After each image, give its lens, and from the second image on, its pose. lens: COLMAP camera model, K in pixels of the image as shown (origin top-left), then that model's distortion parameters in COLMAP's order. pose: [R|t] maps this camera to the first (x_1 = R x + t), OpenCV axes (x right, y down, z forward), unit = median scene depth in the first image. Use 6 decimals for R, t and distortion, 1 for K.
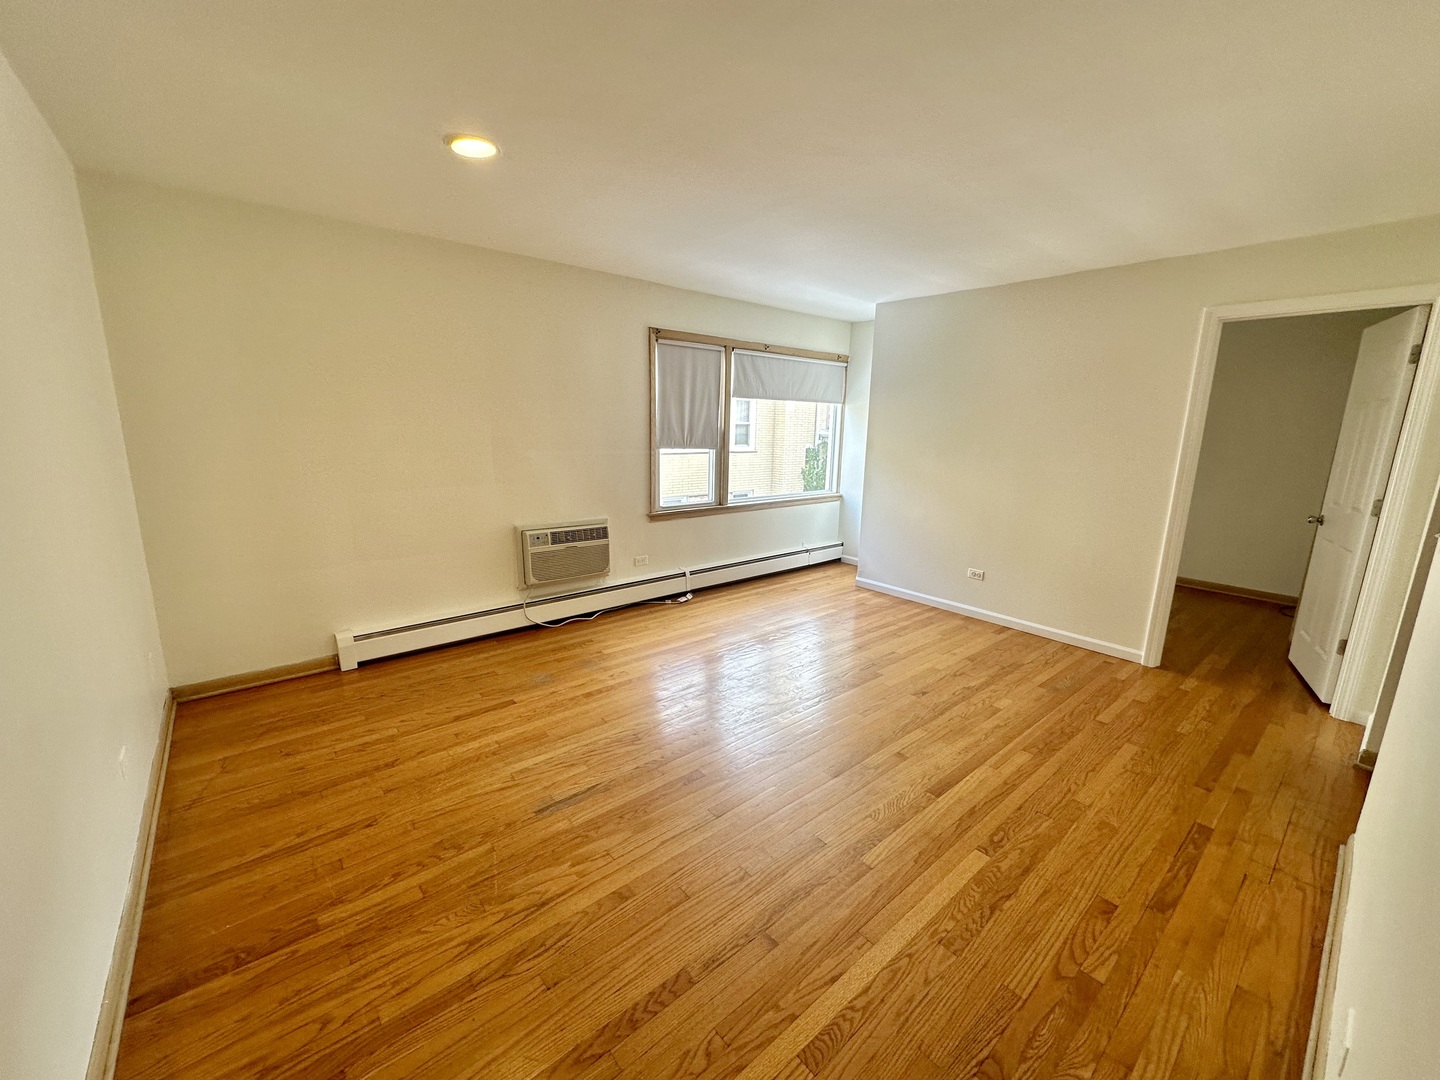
lens RADIAL K [[569.2, 0, 714.7], [0, 569.2, 541.4], [0, 0, 1]] dist [0.002548, -0.000523]
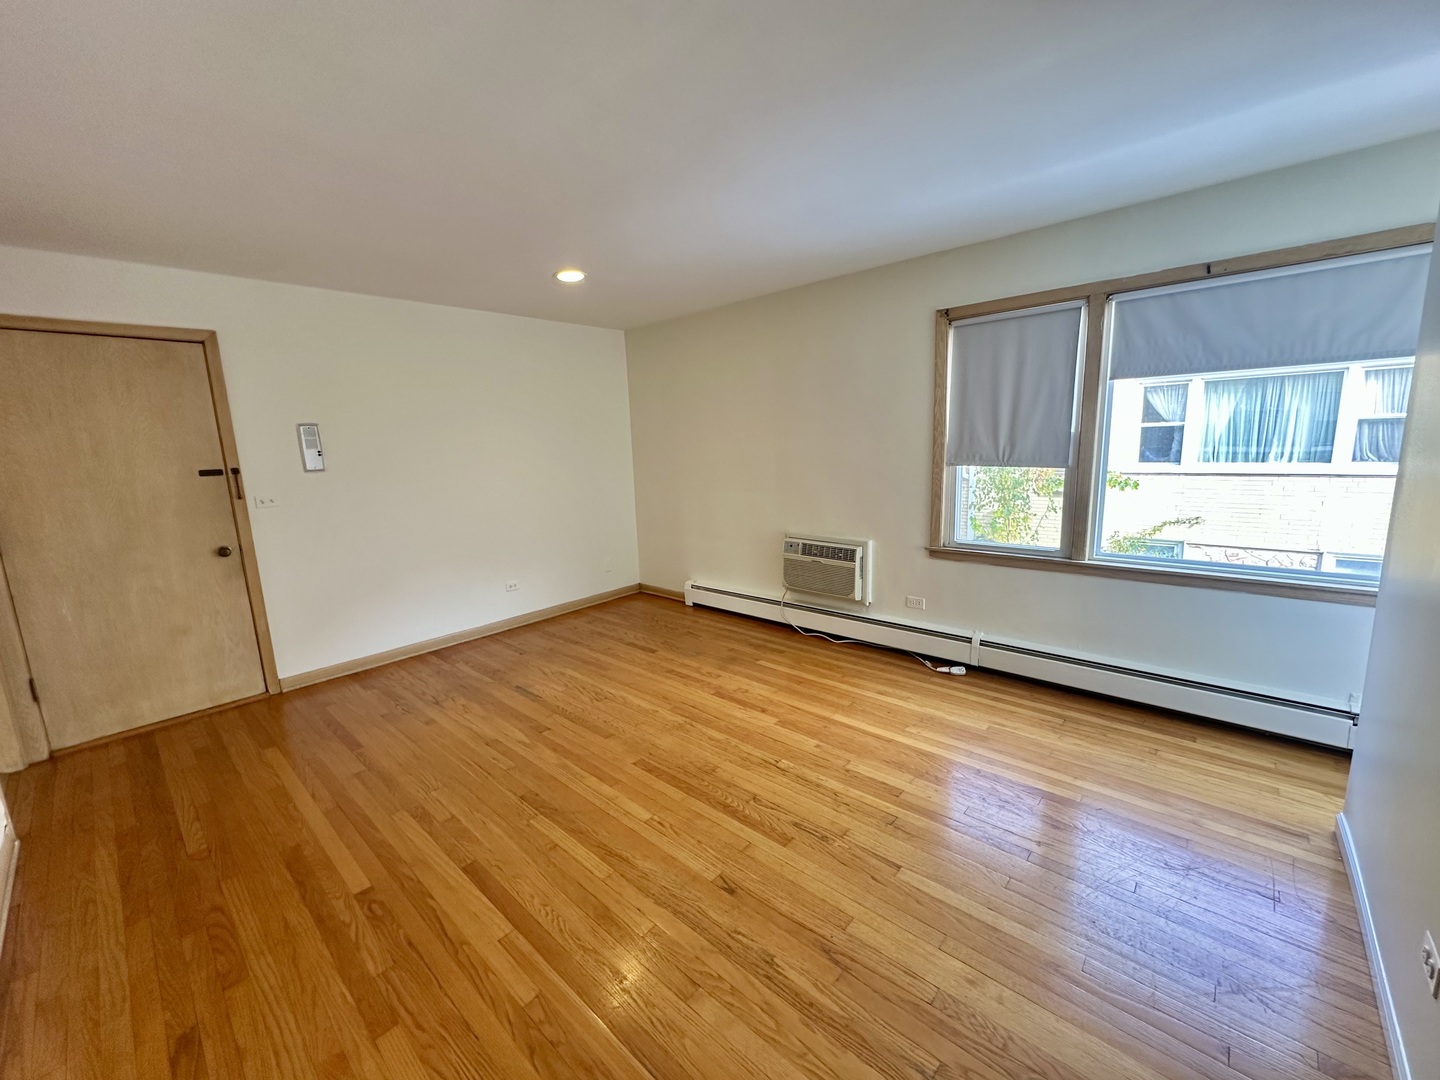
lens RADIAL K [[569.2, 0, 719.1], [0, 569.2, 538.6], [0, 0, 1]] dist [0.002548, -0.000523]
pose [[0.140438, 0.141408, -0.979939, 0.695109], [-0.163068, 0.979535, 0.117980, -0.119041], [0.976568, 0.143228, 0.160624, 0.663436]]
